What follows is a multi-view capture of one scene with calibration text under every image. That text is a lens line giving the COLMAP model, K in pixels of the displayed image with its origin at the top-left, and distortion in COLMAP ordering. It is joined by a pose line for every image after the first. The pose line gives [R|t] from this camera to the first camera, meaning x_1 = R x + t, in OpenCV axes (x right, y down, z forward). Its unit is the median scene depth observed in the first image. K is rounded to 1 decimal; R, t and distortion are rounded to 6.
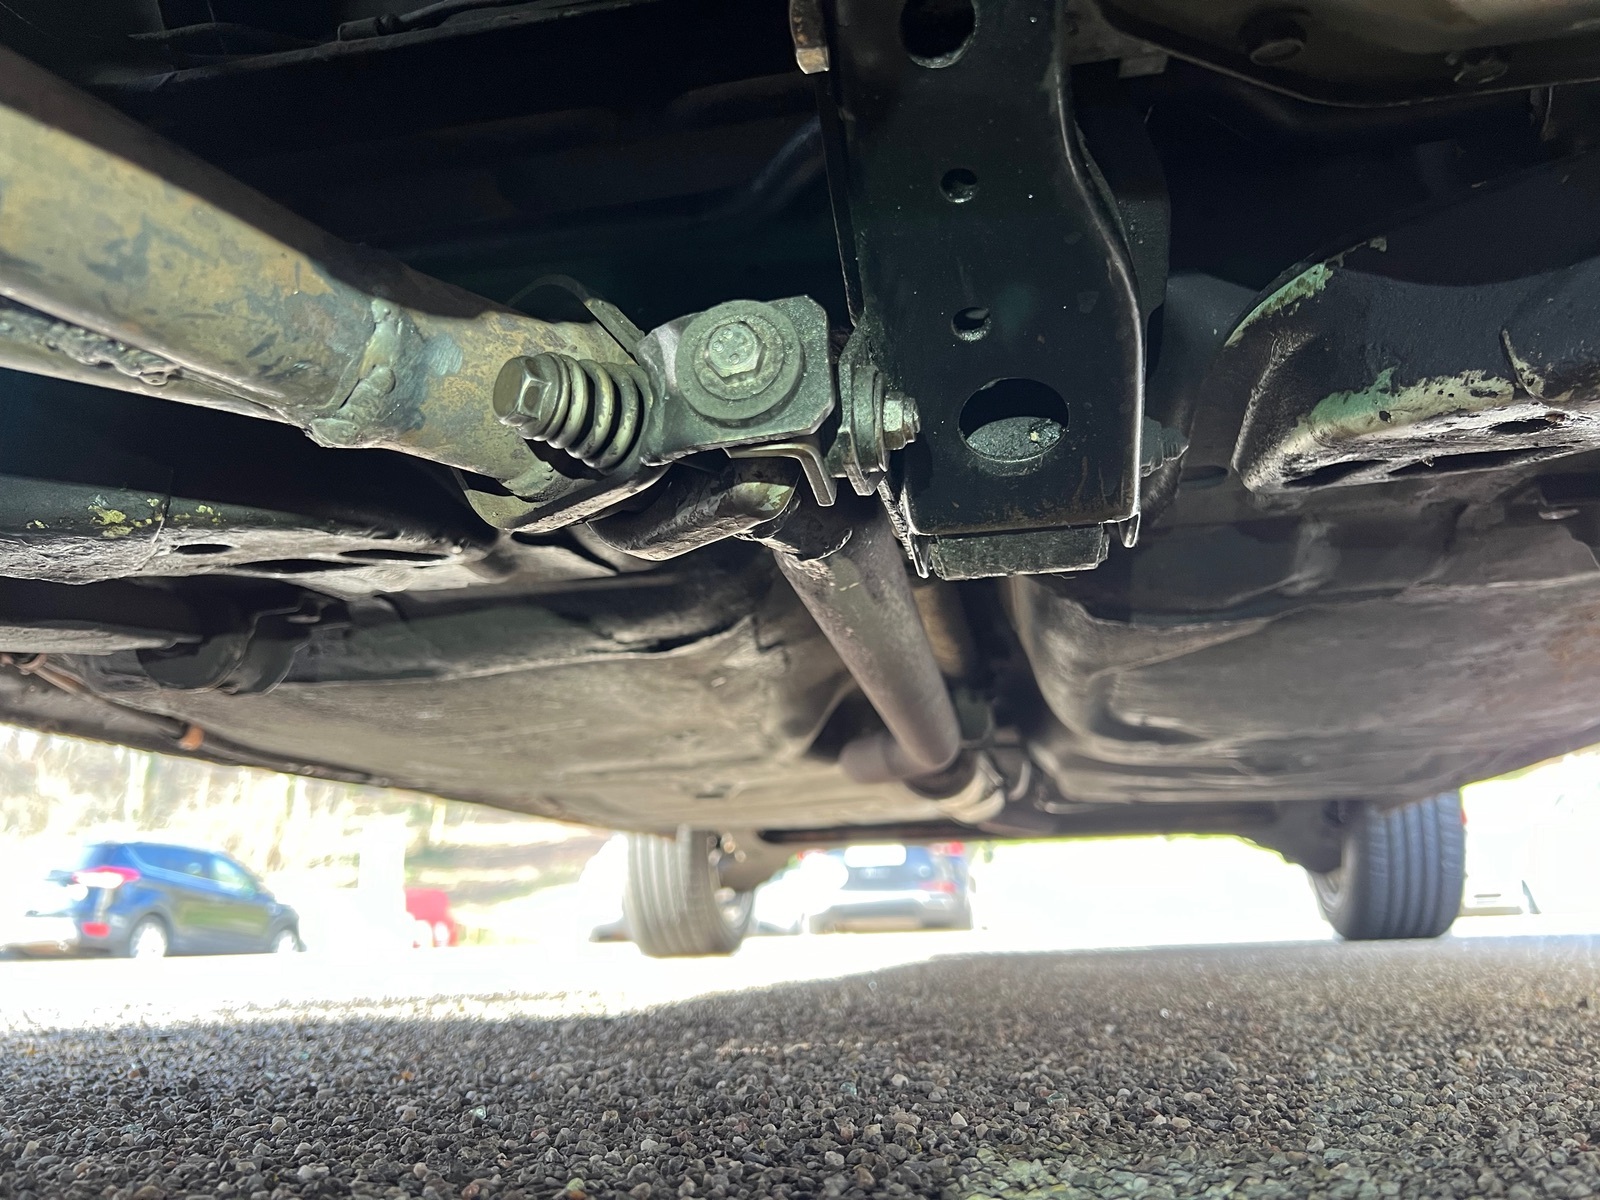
lens RADIAL K [[1187.1, 0, 800.0], [0, 1187.1, 600.0], [0, 0, 1]] dist [0.041145, -0.053281]
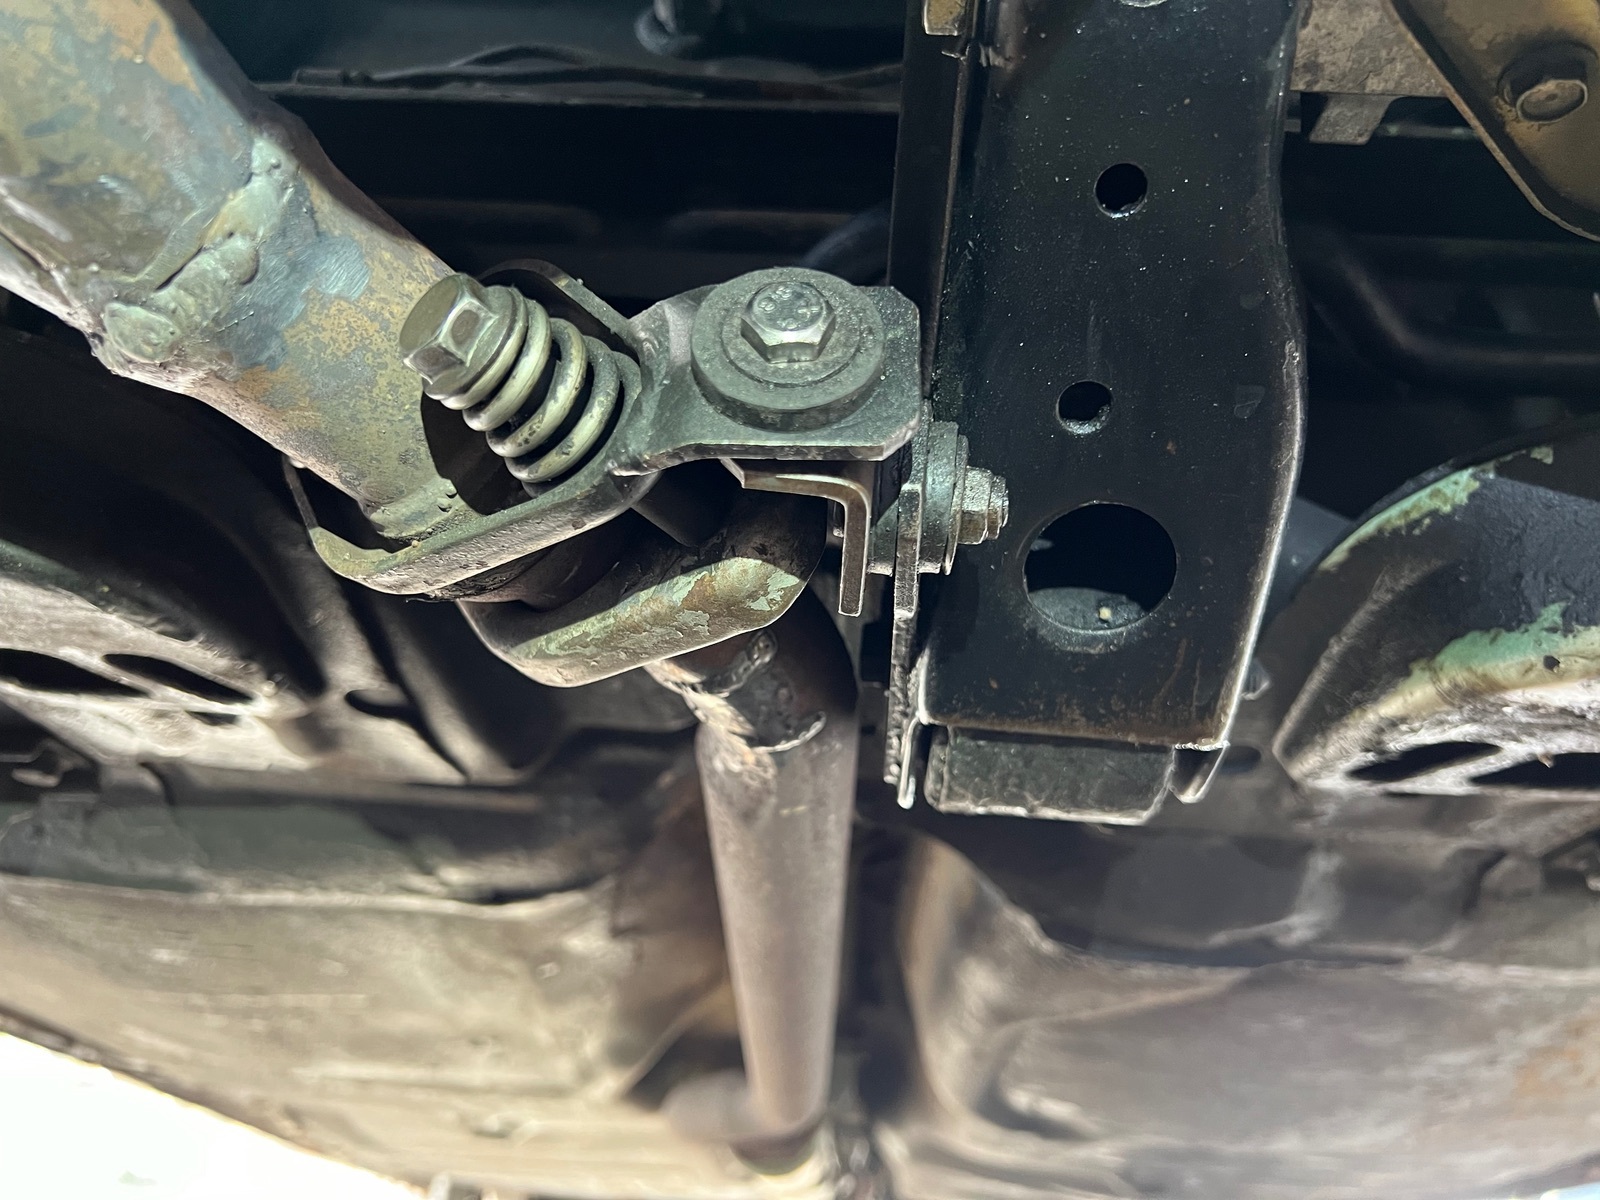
lens RADIAL K [[1231.6, 0, 800.0], [0, 1231.6, 600.0], [0, 0, 1]] dist [-0.003585, 0.000539]
pose [[0.978688, 0.183143, 0.092890, -0.052291], [-0.150732, 0.947876, -0.280733, 0.082186], [-0.139463, 0.260748, 0.955280, 0.238171]]
